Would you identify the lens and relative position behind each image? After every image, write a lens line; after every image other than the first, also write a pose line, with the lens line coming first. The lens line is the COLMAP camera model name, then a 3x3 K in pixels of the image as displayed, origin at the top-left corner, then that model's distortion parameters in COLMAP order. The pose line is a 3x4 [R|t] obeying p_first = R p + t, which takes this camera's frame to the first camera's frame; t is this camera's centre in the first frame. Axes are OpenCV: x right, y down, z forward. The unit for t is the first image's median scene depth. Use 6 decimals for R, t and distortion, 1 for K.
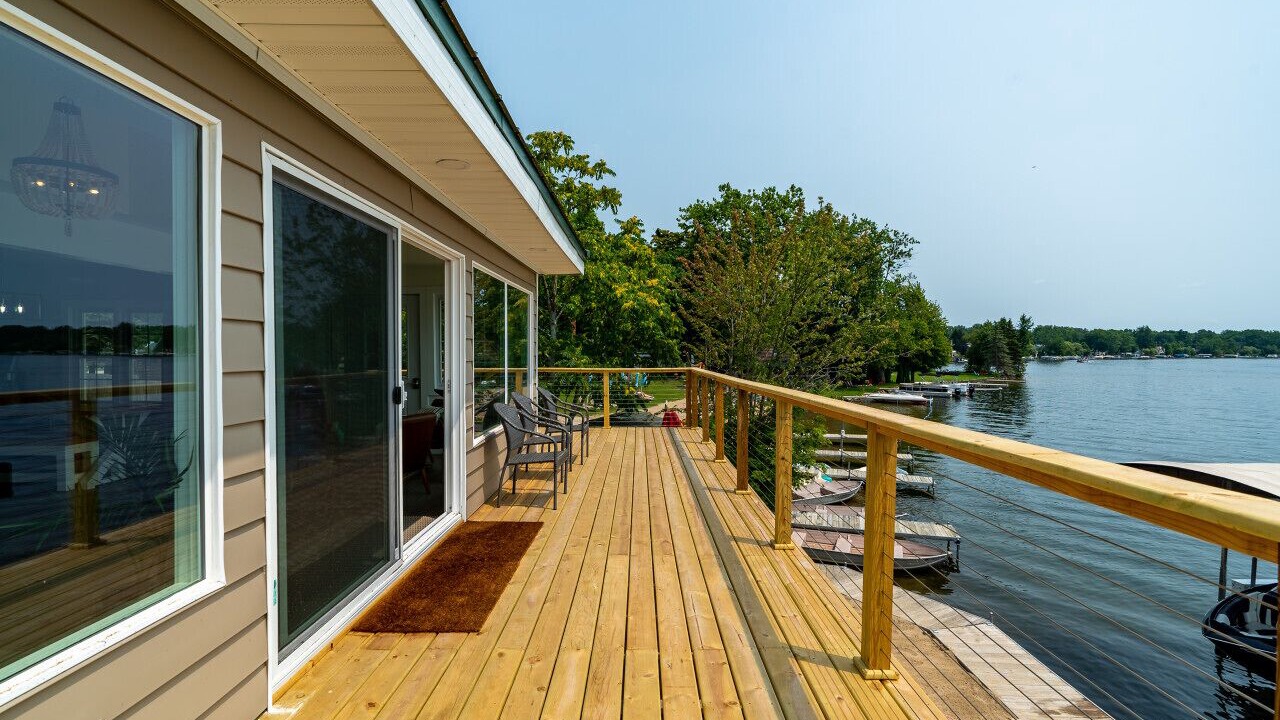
lens RADIAL K [[569.6, 0, 653.1], [0, 569.6, 359.2], [0, 0, 1]] dist [-0.003369, -0.000645]
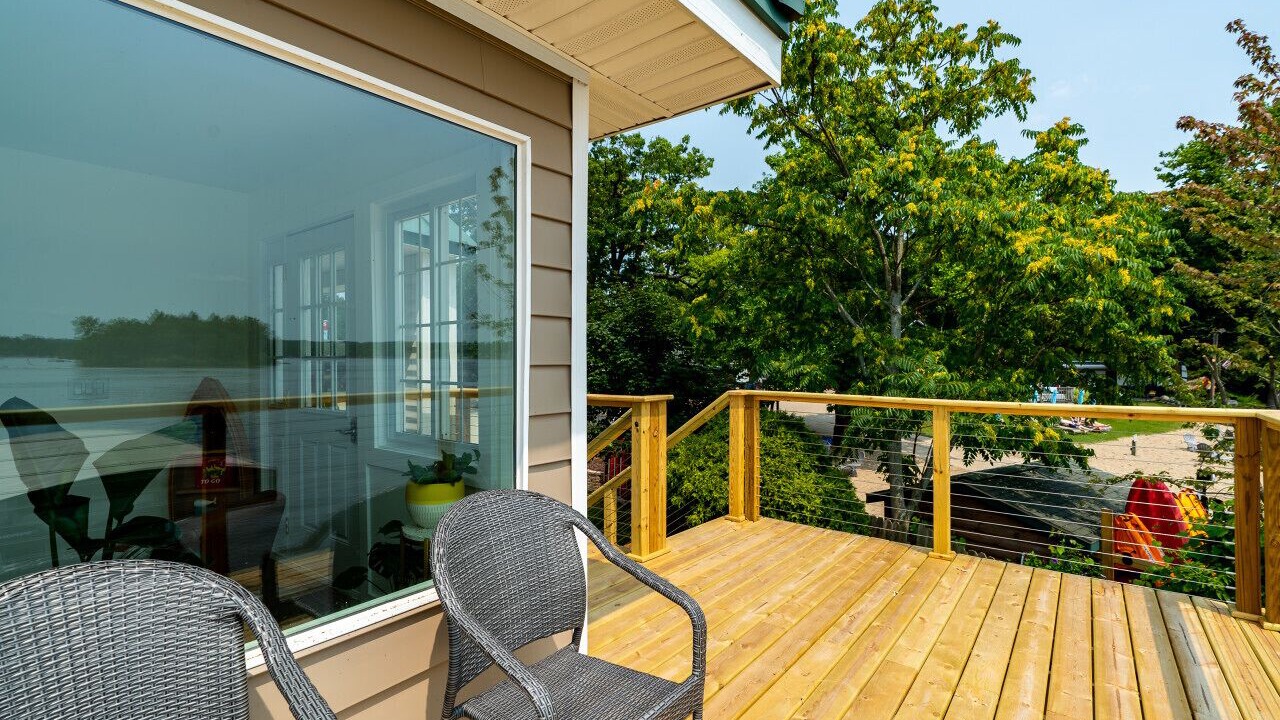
lens RADIAL K [[569.6, 0, 653.1], [0, 569.6, 359.2], [0, 0, 1]] dist [-0.003369, -0.000645]
pose [[0.778425, 0.003484, -0.627728, 0.004379], [-0.012294, 0.999877, -0.009695, -0.003130], [0.627618, 0.015264, 0.778372, 0.346533]]
